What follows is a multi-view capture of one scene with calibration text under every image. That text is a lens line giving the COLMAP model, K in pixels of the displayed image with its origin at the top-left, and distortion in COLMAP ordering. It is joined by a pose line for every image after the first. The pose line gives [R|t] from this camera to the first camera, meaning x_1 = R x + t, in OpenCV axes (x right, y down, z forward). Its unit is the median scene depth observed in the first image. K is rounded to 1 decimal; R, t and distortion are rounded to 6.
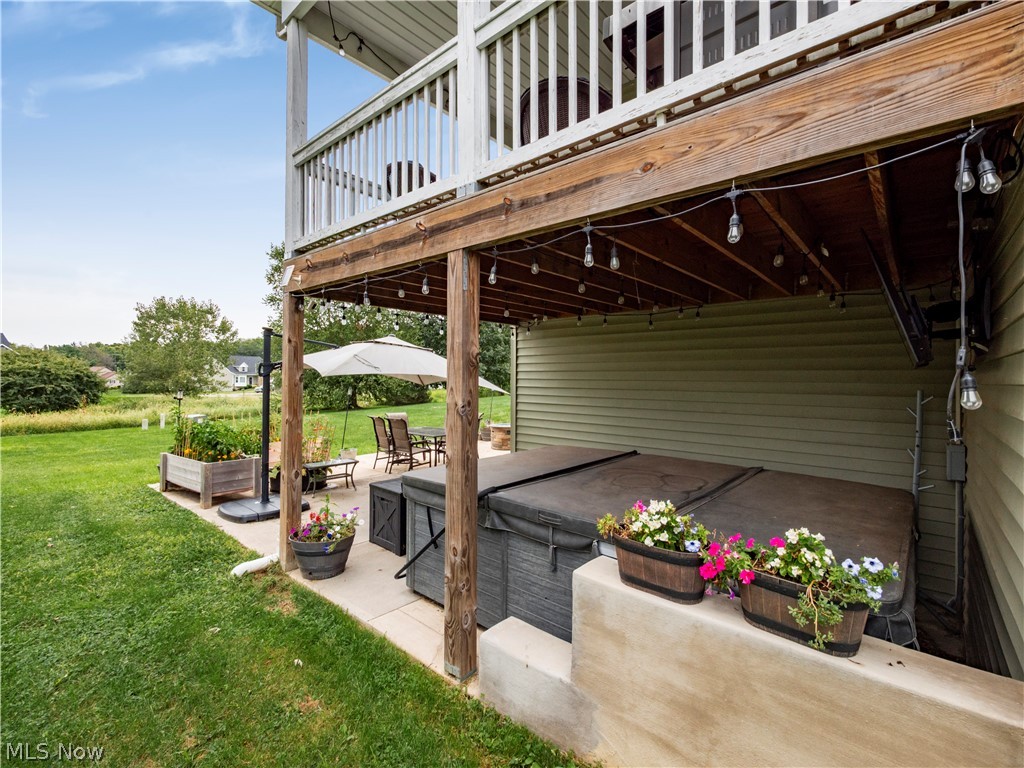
lens RADIAL K [[465.4, 0, 512.0], [0, 465.4, 384.0], [0, 0, 1]] dist [-0.001738, -0.000268]
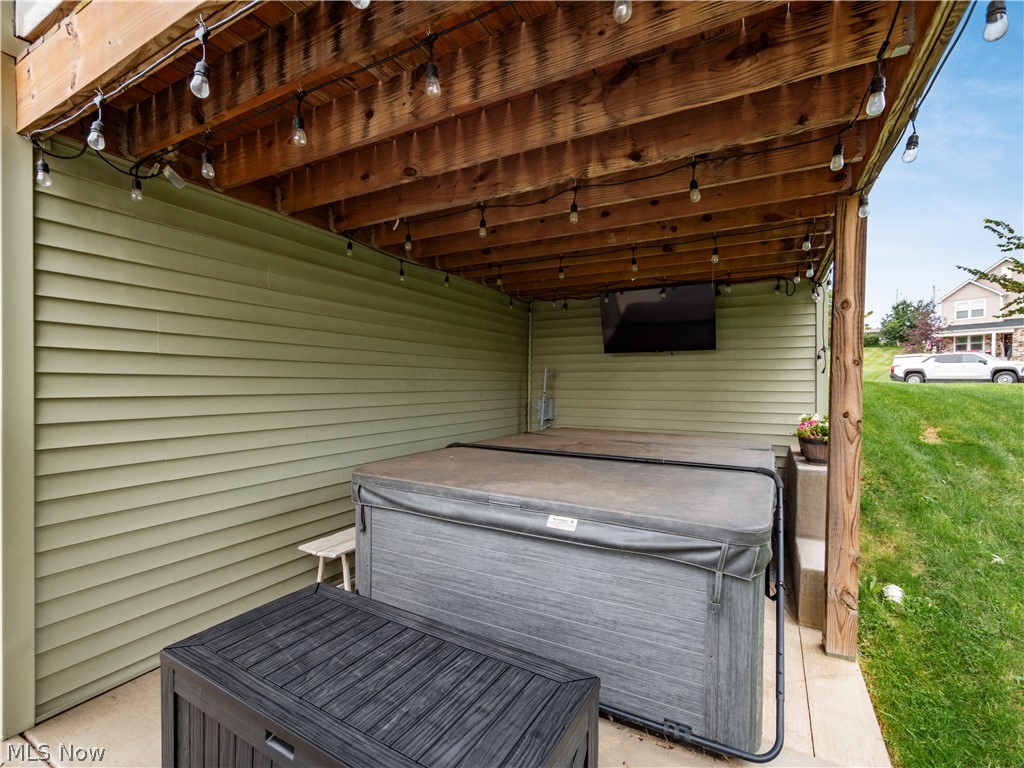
lens RADIAL K [[465.4, 0, 512.0], [0, 465.4, 384.0], [0, 0, 1]] dist [-0.001738, -0.000268]
pose [[-0.221429, -0.008950, 0.975135, -0.260322], [0.001070, 0.999955, 0.009421, 0.020961], [-0.975176, 0.003129, -0.221410, 0.572234]]
